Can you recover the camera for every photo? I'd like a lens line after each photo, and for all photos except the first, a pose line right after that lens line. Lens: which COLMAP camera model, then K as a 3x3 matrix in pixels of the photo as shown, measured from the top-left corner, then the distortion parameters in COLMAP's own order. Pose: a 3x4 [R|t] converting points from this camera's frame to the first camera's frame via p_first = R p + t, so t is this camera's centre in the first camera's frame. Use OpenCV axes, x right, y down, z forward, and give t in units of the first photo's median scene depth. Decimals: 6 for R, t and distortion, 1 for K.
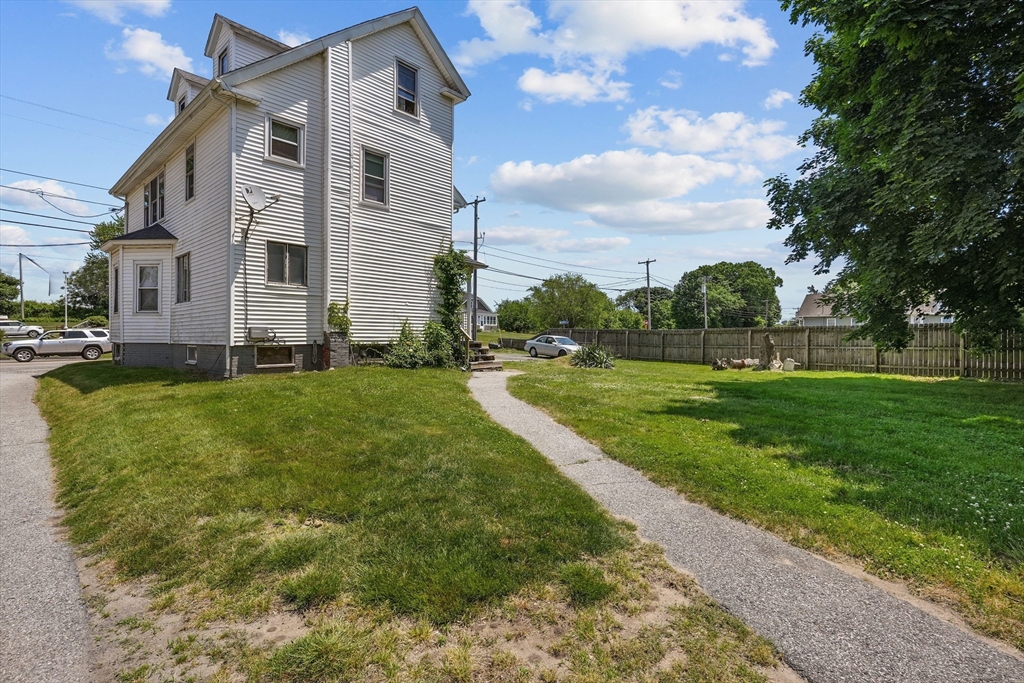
lens RADIAL K [[487.0, 0, 512.3], [0, 487.0, 338.5], [0, 0, 1]] dist [-0.010052, 0.005577]
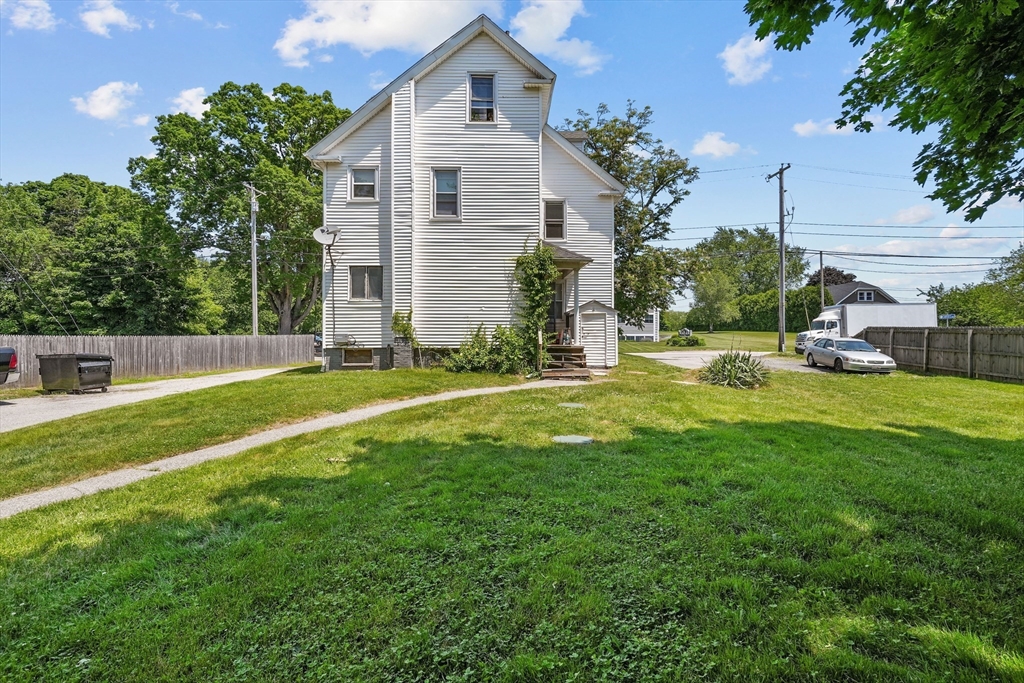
lens RADIAL K [[487.0, 0, 512.1], [0, 487.0, 337.7], [0, 0, 1]] dist [-0.010052, 0.005577]
pose [[0.686511, -0.001161, -0.727119, 0.616006], [-0.000218, 0.999998, -0.001803, -0.009646], [0.727120, 0.001397, 0.686509, 0.376152]]
